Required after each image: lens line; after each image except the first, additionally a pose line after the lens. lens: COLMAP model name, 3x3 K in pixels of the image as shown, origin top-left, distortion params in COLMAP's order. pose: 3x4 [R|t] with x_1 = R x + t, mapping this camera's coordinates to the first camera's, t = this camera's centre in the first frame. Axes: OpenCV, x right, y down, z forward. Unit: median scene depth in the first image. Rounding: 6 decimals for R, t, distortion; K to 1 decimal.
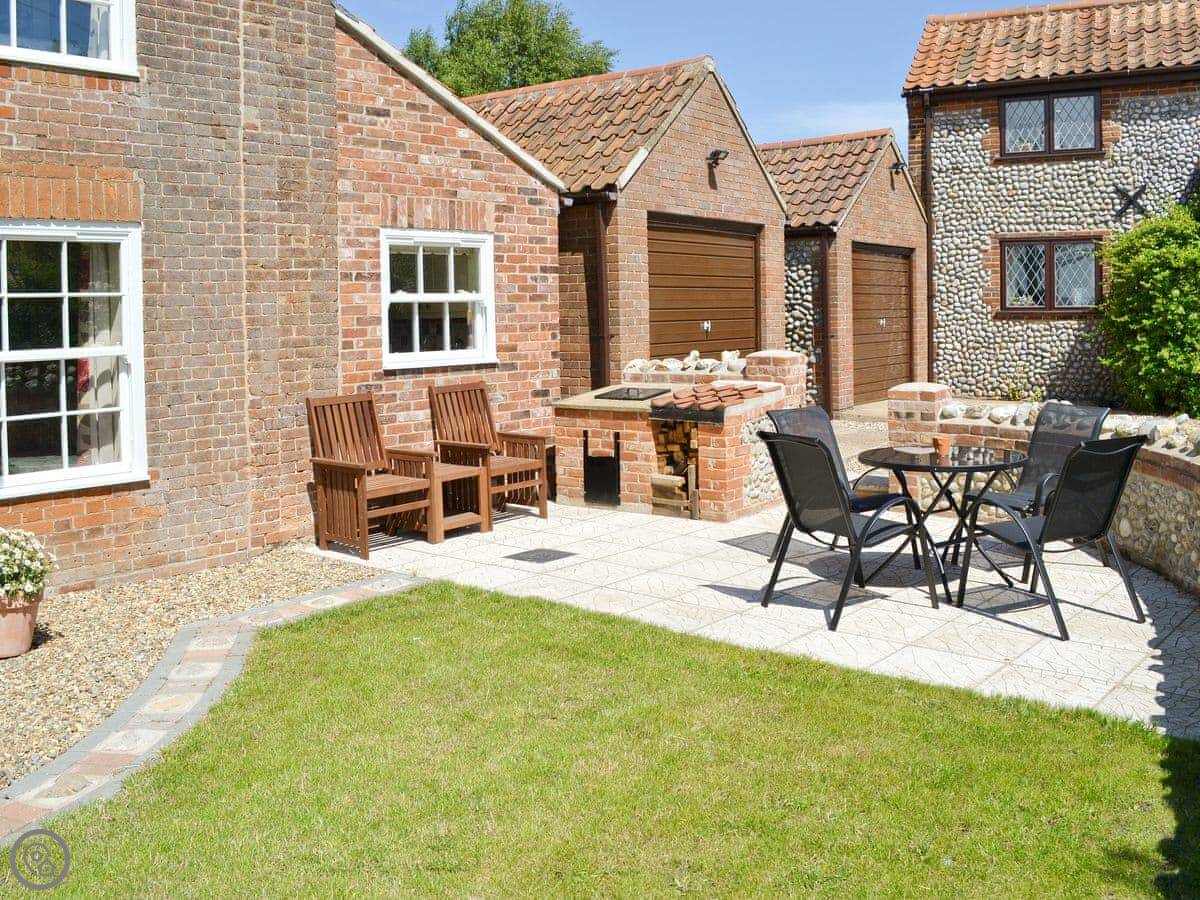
lens RADIAL K [[1057.3, 0, 599.3], [0, 1057.3, 372.8], [0, 0, 1]] dist [-0.140962, 0.006032]
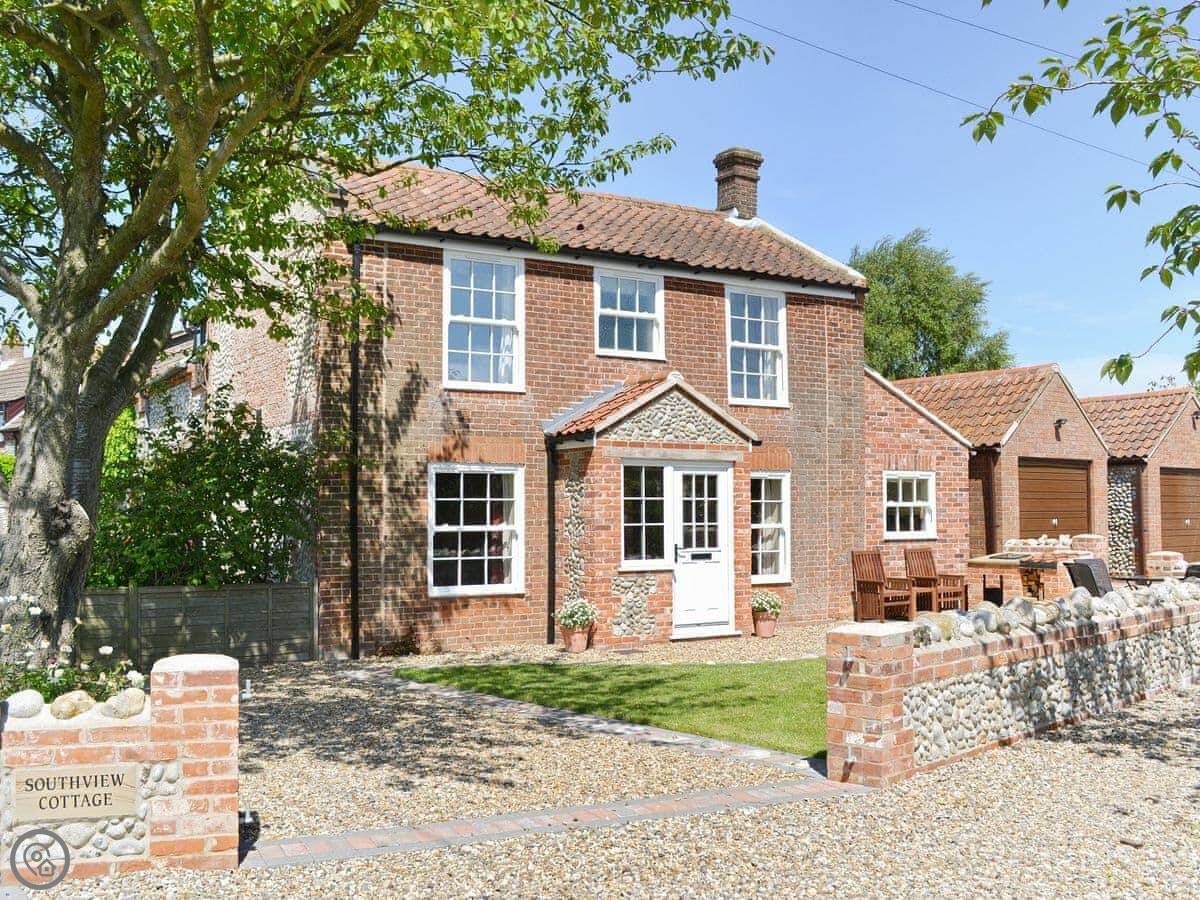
lens RADIAL K [[1241.3, 0, 600.1], [0, 1241.3, 428.4], [0, 0, 1]] dist [-0.103261, -0.000186]
pose [[0.958082, -0.002149, -0.286488, -0.042429], [-0.033230, 0.992389, -0.118572, 0.077928], [0.284562, 0.123122, 0.950718, -1.332327]]
